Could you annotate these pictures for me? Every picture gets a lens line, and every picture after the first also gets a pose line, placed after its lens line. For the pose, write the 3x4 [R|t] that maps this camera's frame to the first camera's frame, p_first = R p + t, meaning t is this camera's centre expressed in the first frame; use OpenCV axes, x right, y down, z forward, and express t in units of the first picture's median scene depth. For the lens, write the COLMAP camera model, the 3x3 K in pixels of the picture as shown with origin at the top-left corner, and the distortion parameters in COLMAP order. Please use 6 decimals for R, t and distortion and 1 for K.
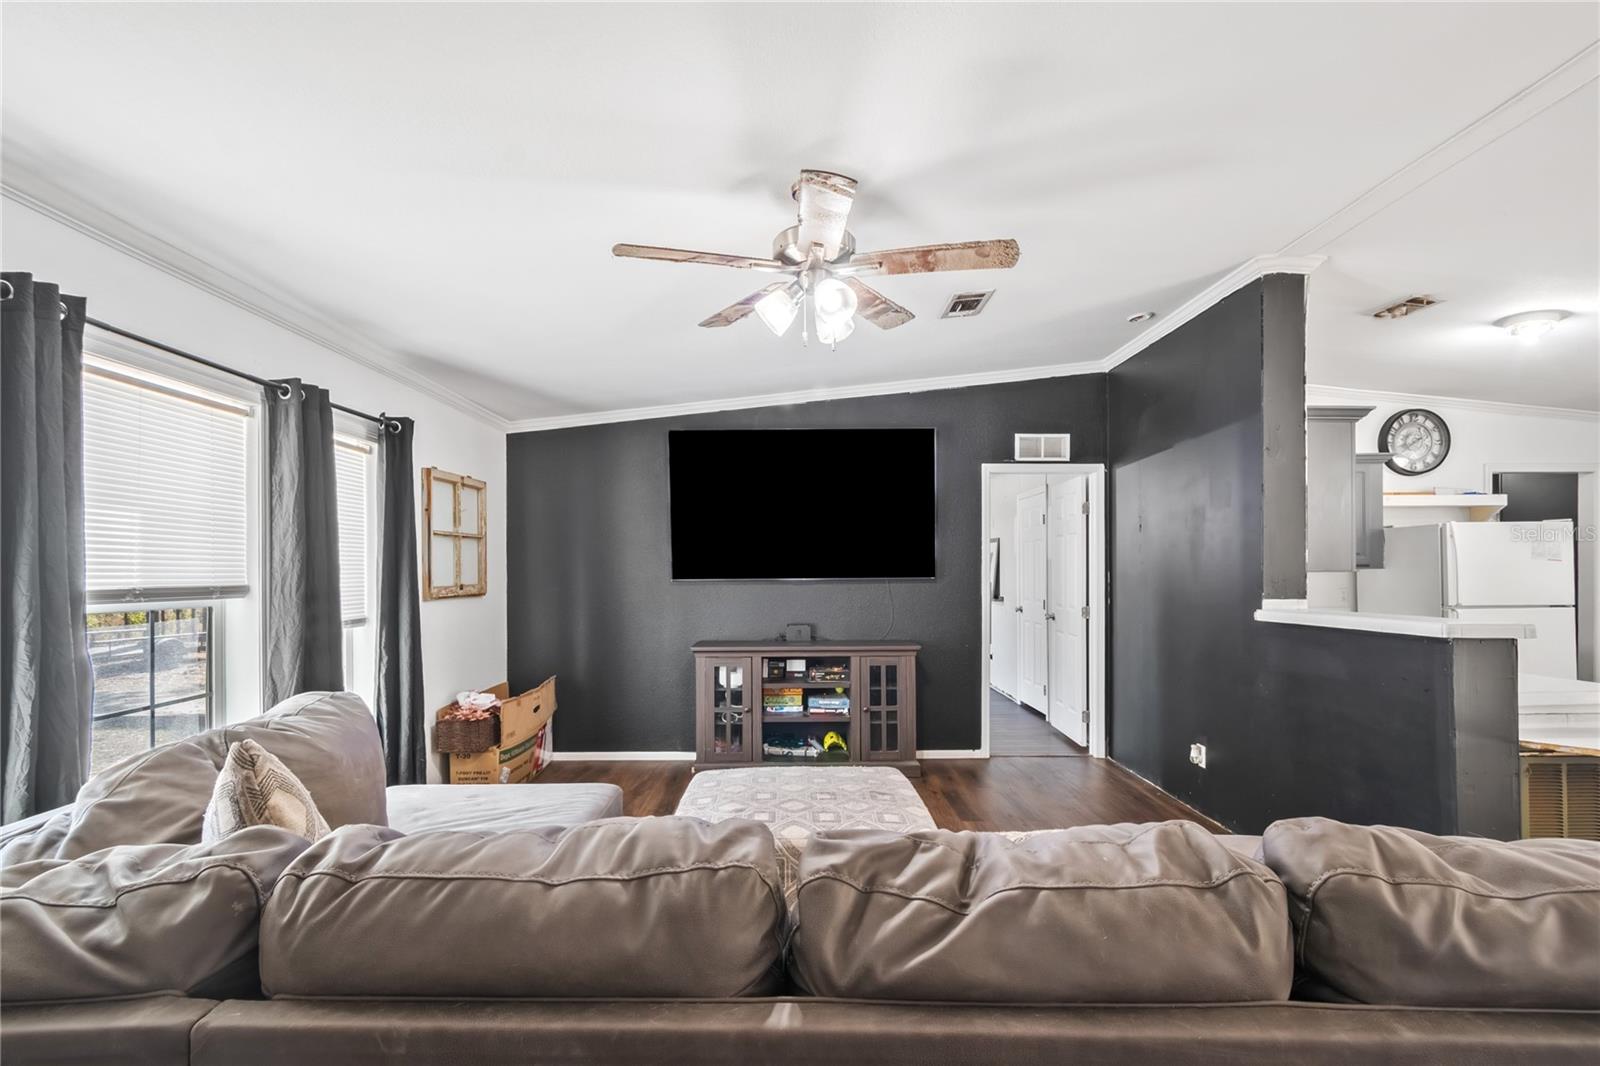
lens RADIAL K [[719.8, 0, 790.4], [0, 719.8, 562.2], [0, 0, 1]] dist [0.001000, -0.000106]
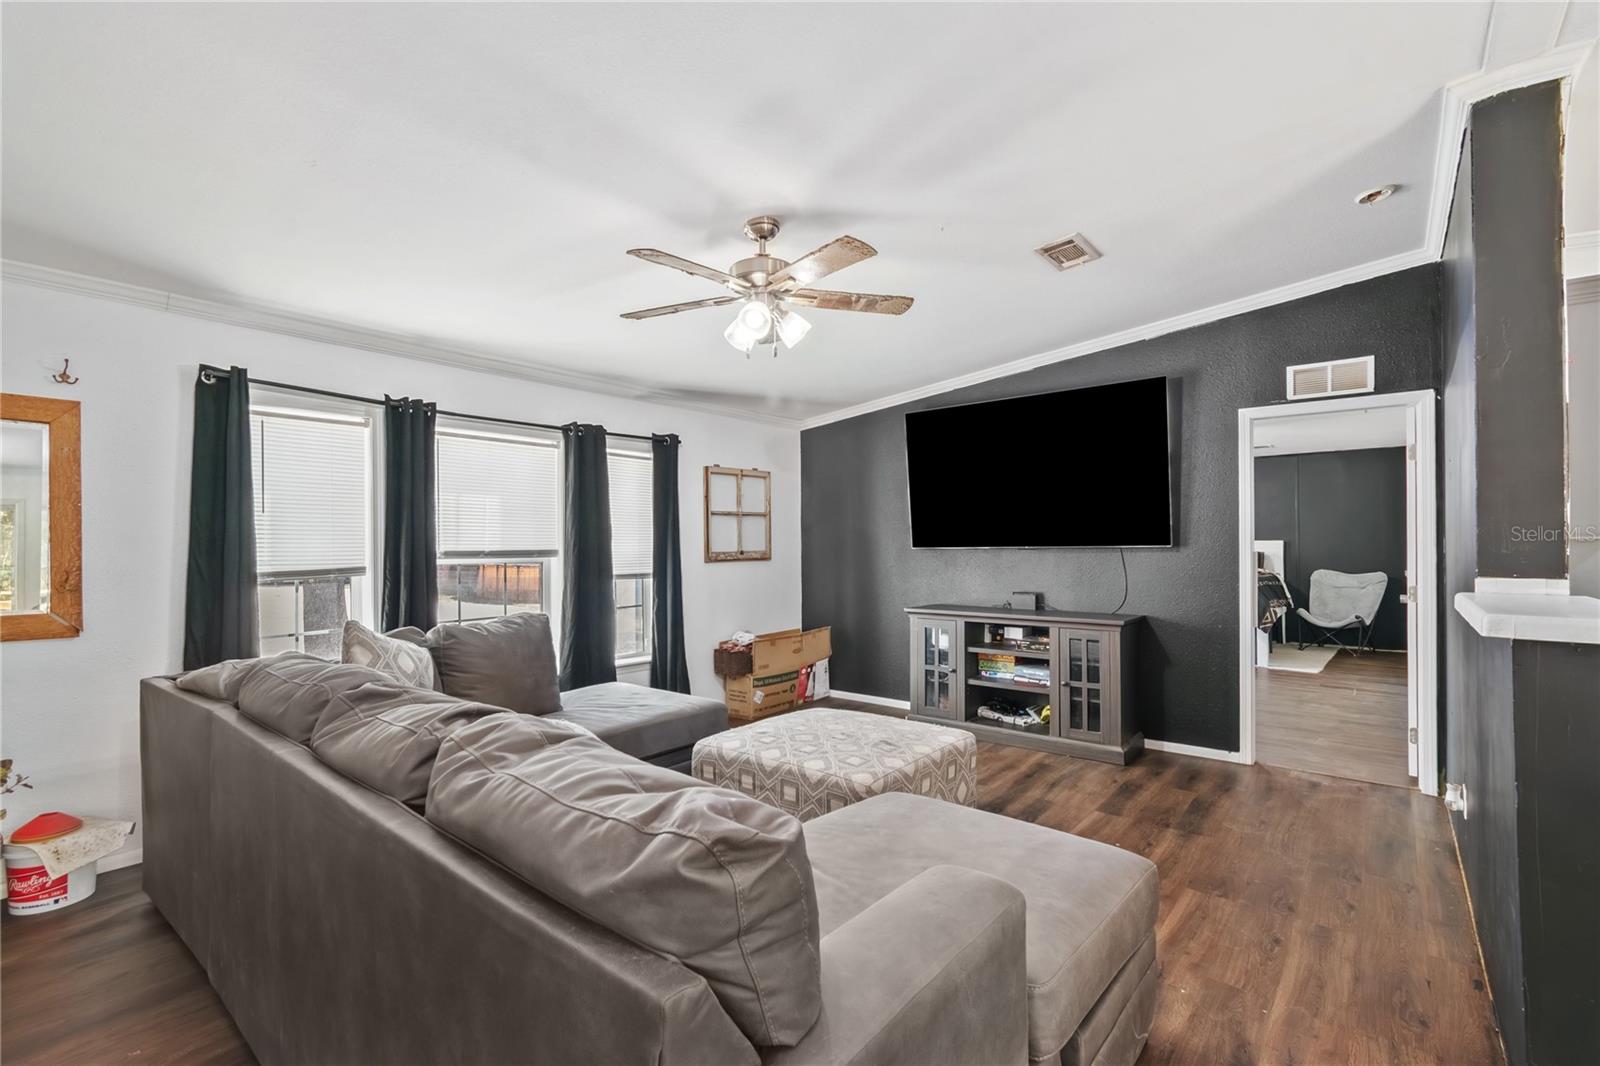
lens RADIAL K [[719.8, 0, 812.4], [0, 719.8, 540.7], [0, 0, 1]] dist [0.001000, -0.000106]
pose [[0.776247, -0.003030, -0.630422, 0.447724], [0.011468, 0.999891, 0.009316, 0.001328], [0.630325, -0.014461, 0.776197, 0.047864]]
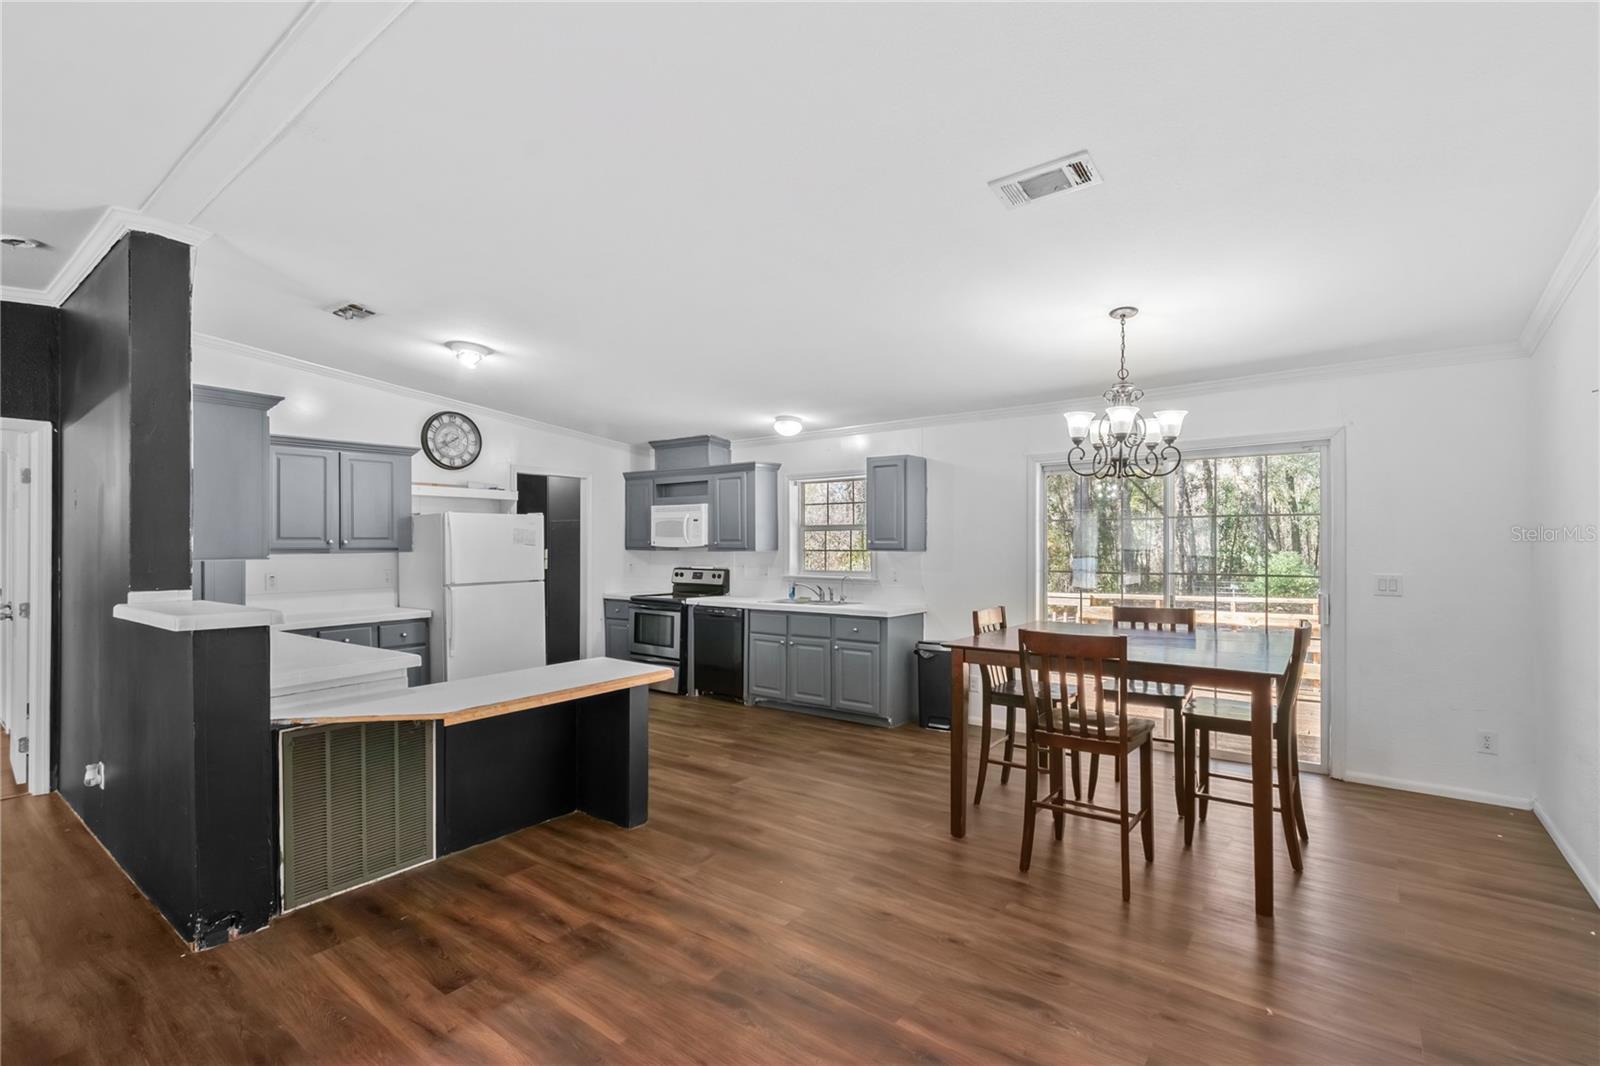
lens RADIAL K [[719.8, 0, 805.3], [0, 719.8, 541.3], [0, 0, 1]] dist [0.001000, -0.000106]
pose [[0.607555, 0.005559, 0.794258, 0.342263], [-0.011123, 0.999937, 0.001510, -0.017210], [-0.794200, -0.009752, 0.607579, -0.158848]]
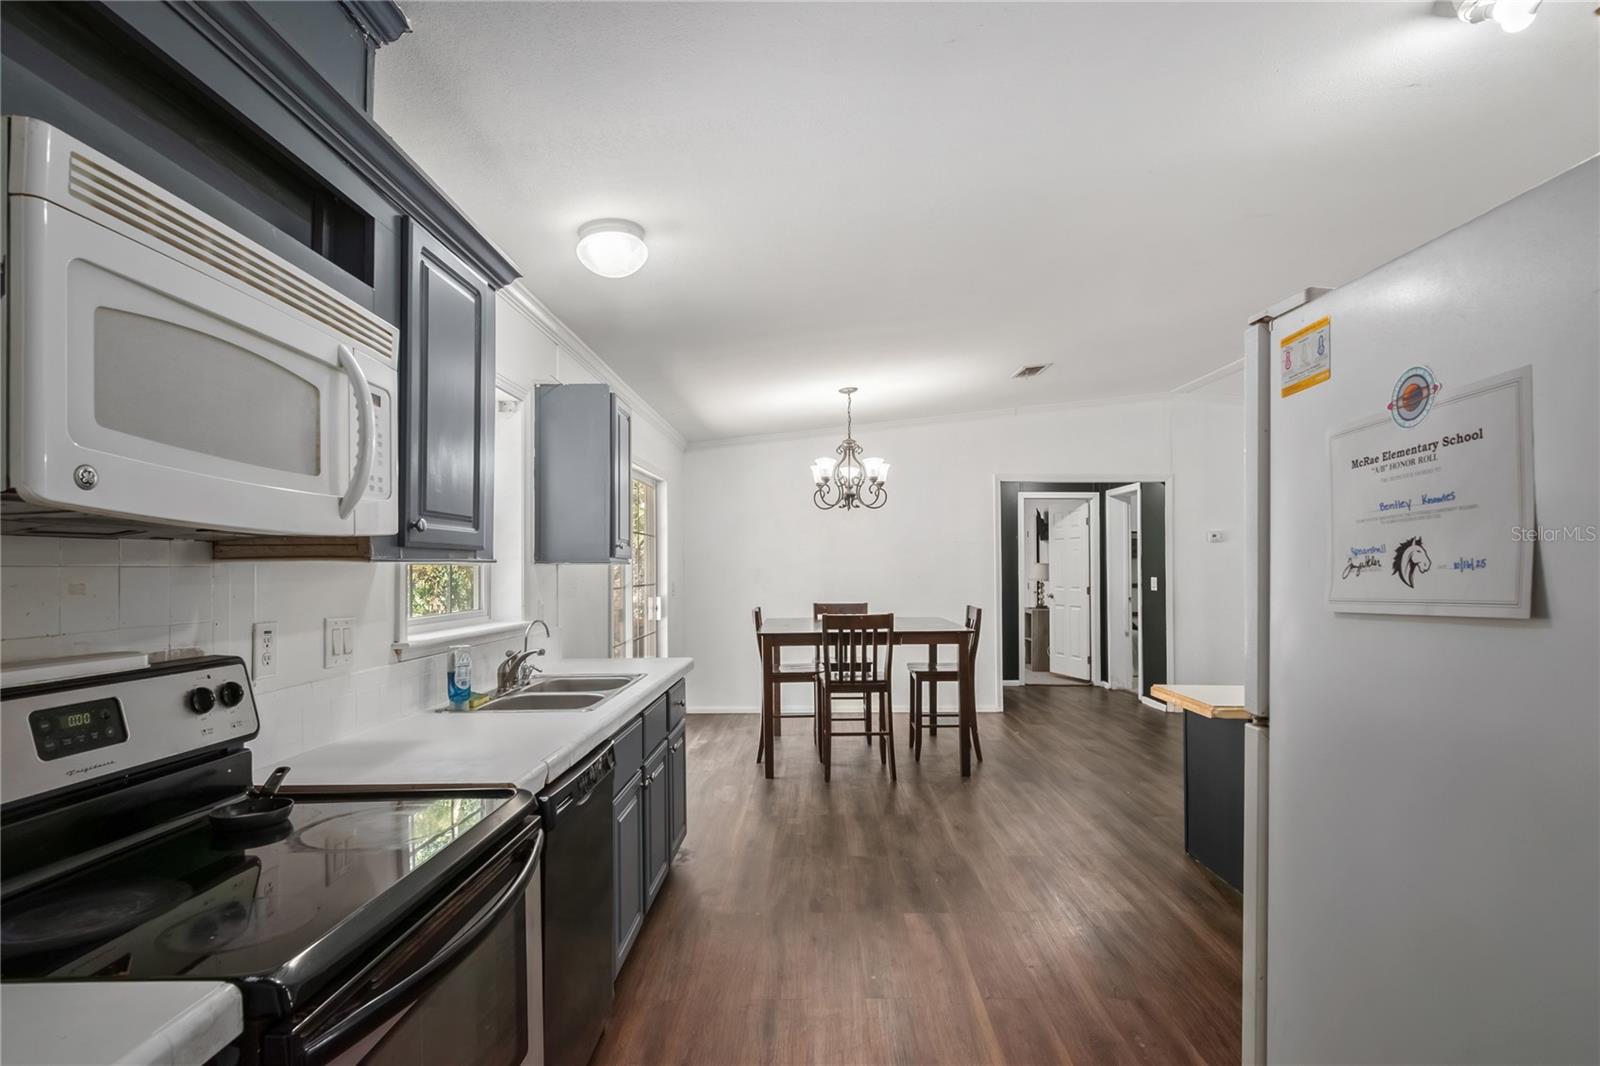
lens RADIAL K [[804.6, 0, 804.9], [0, 804.6, 573.1], [0, 0, 1]] dist [0.004047, -0.001030]
pose [[-0.999813, 0.005705, 0.018450, 1.199395], [0.005567, 0.999956, -0.007561, 0.015885], [-0.018493, -0.007457, -0.999801, 1.219699]]
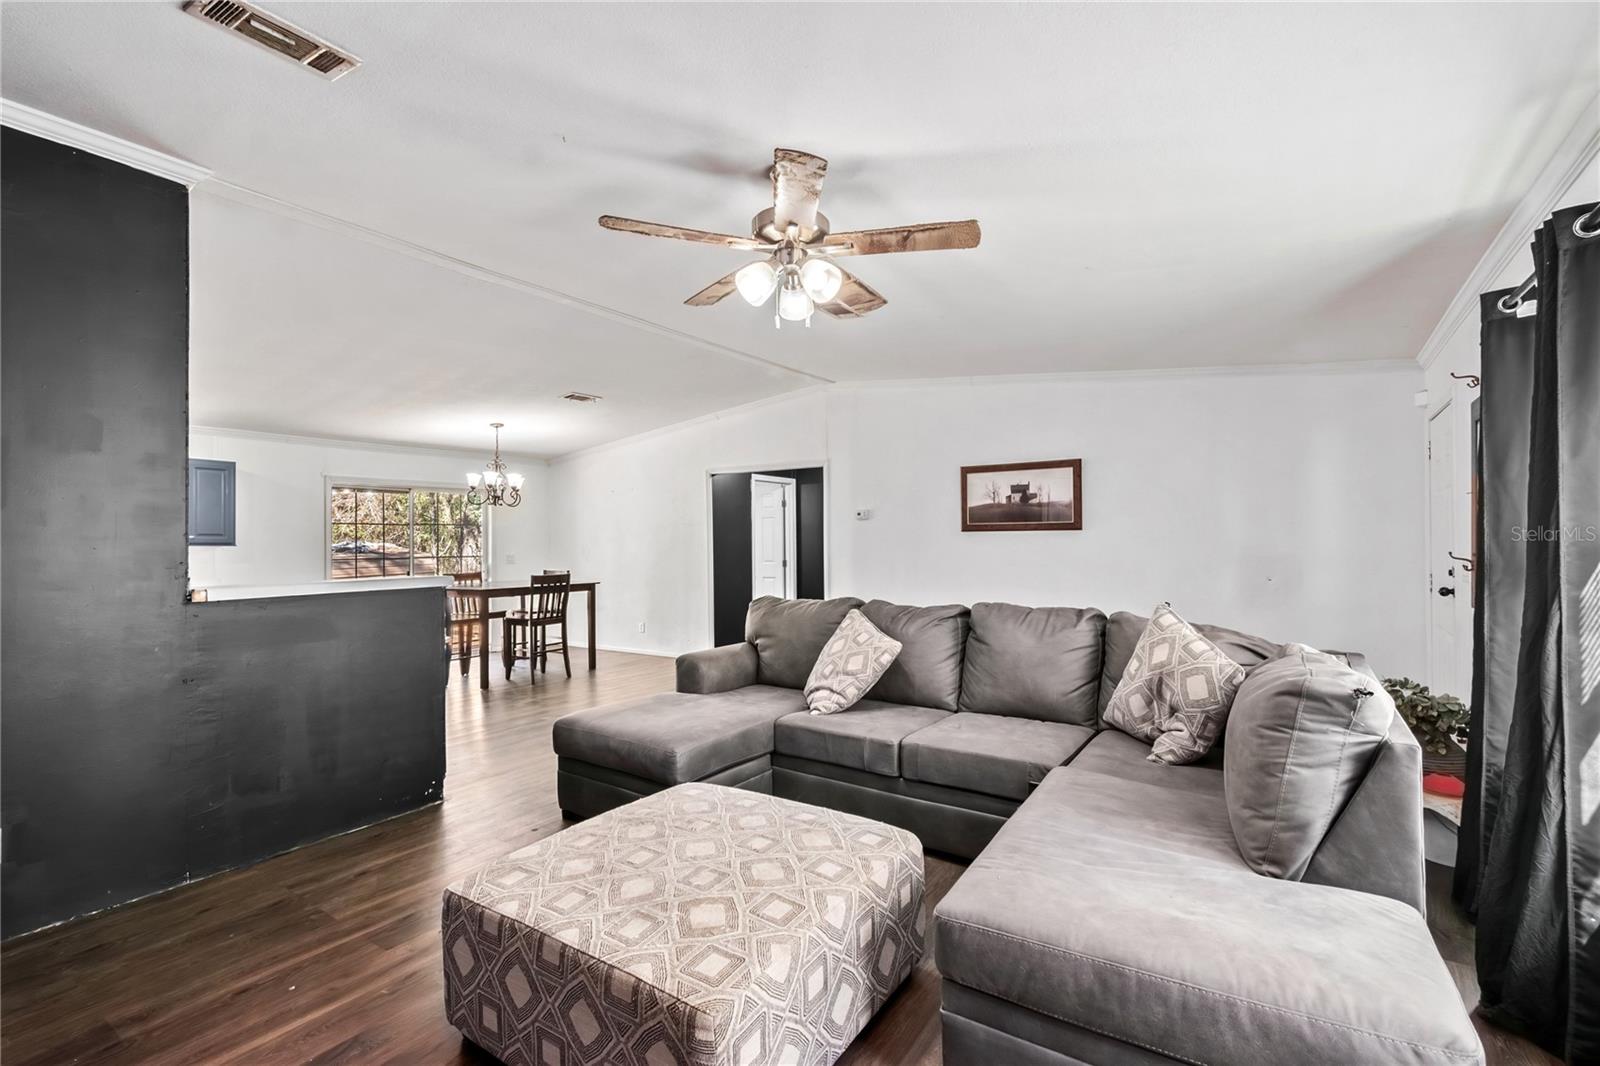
lens RADIAL K [[719.8, 0, 808.8], [0, 719.8, 540.2], [0, 0, 1]] dist [0.001000, -0.000106]
pose [[-0.822431, 0.015652, 0.568649, -0.291583], [0.005511, 0.999794, -0.019548, 0.022528], [-0.568838, -0.012943, -0.822348, 0.942809]]
